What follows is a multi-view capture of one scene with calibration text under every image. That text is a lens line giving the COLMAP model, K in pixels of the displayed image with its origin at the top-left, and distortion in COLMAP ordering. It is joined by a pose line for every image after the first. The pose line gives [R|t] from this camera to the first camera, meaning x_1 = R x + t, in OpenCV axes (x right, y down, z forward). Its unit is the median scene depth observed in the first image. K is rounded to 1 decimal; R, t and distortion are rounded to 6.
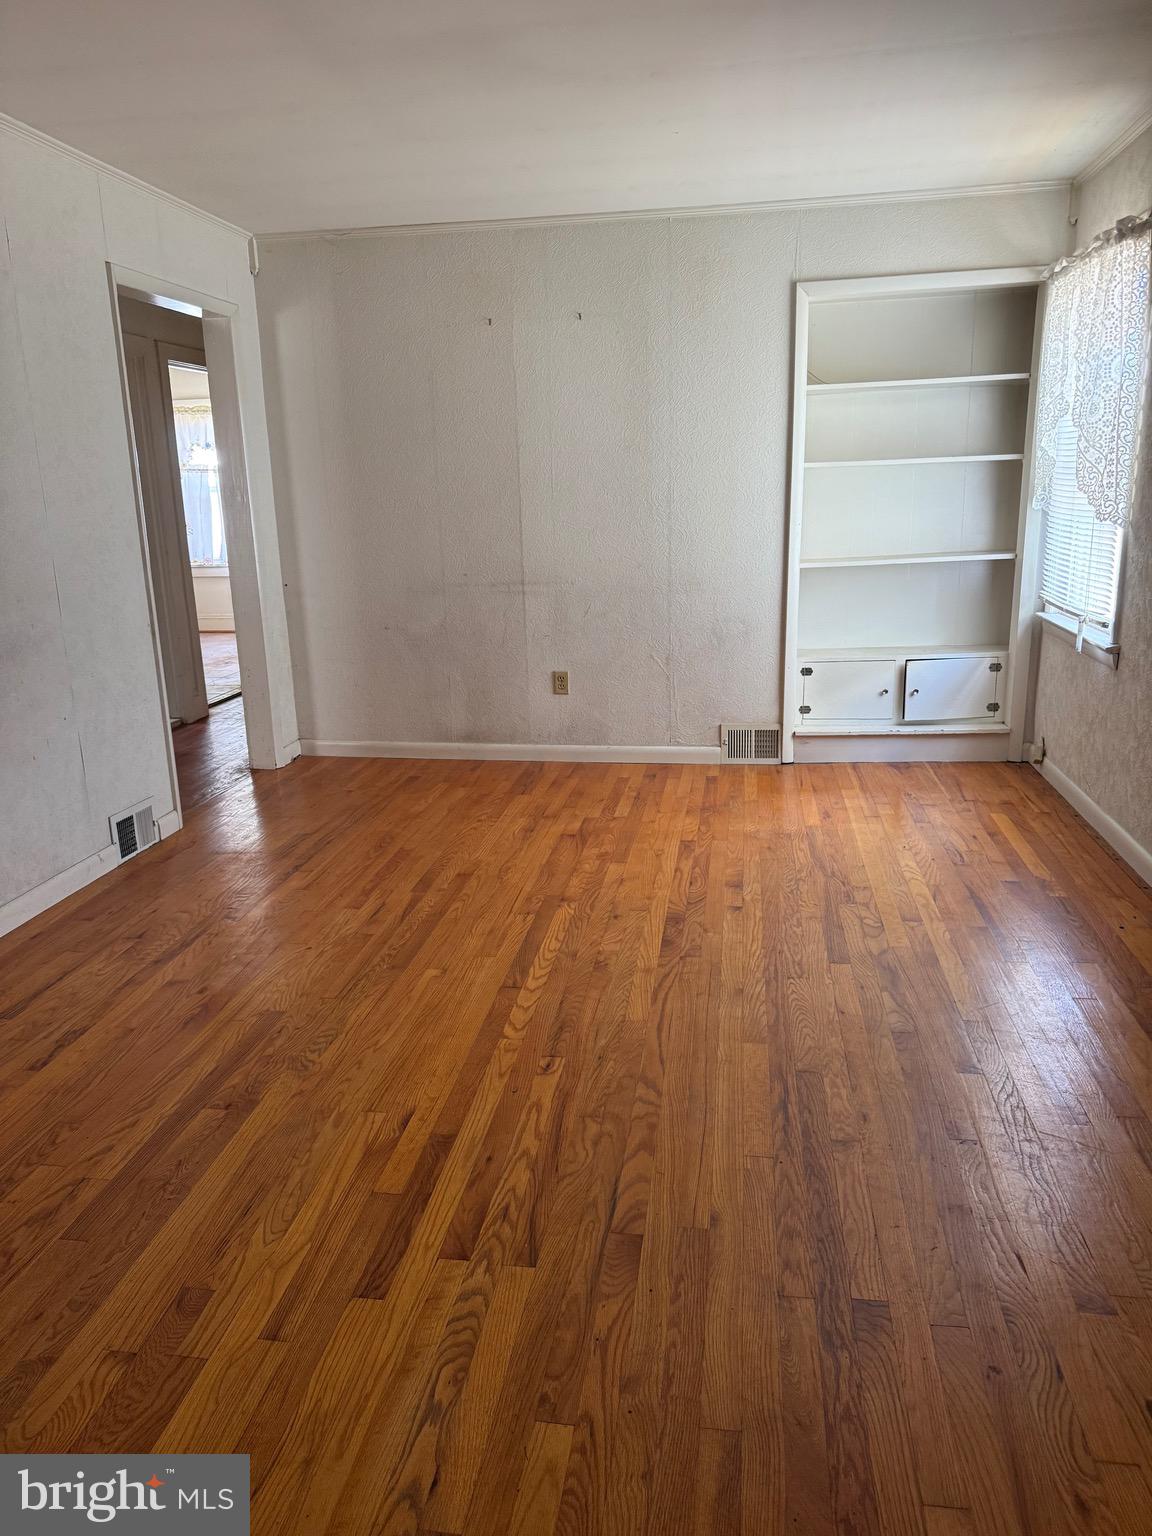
lens RADIAL K [[1082.4, 0, 577.0], [0, 1082.4, 768.9], [0, 0, 1]] dist [0.001732, -0.022931]
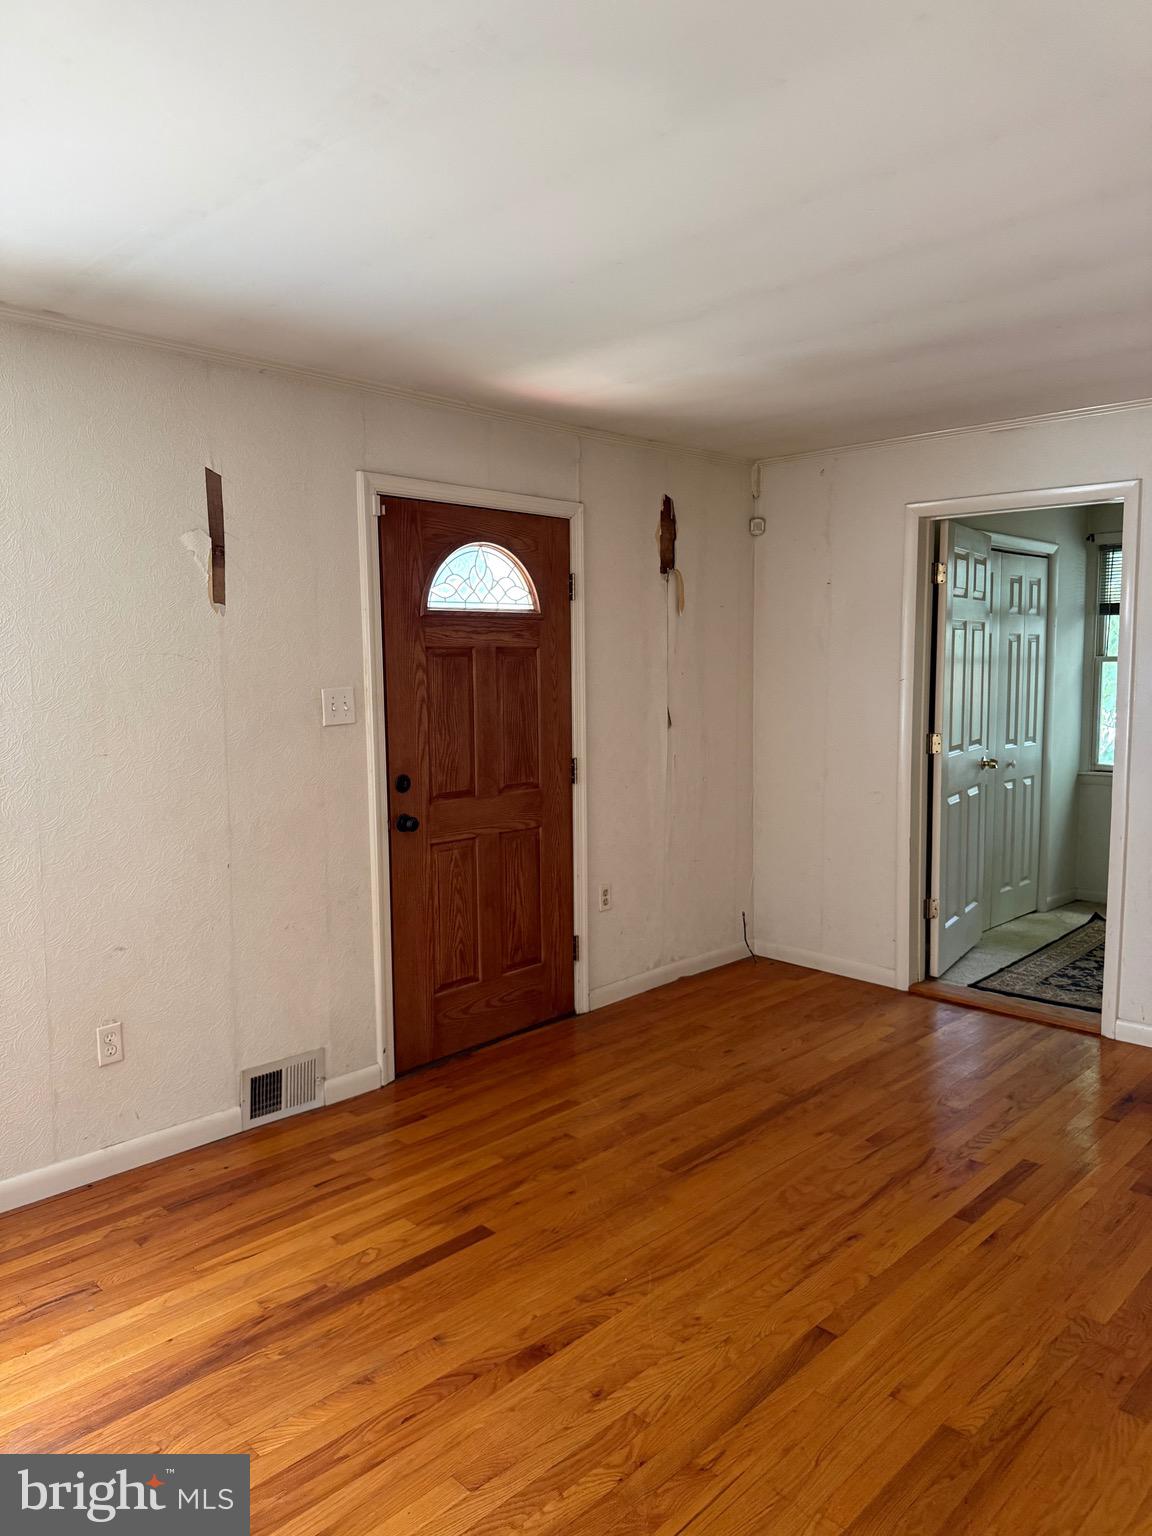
lens RADIAL K [[1082.4, 0, 574.4], [0, 1082.4, 768.1], [0, 0, 1]] dist [0.001732, -0.022931]
pose [[-0.810587, -0.032390, 0.584722, -0.446090], [0.164892, 0.945449, 0.280959, -0.563166], [-0.561925, 0.324157, -0.761027, 1.904380]]
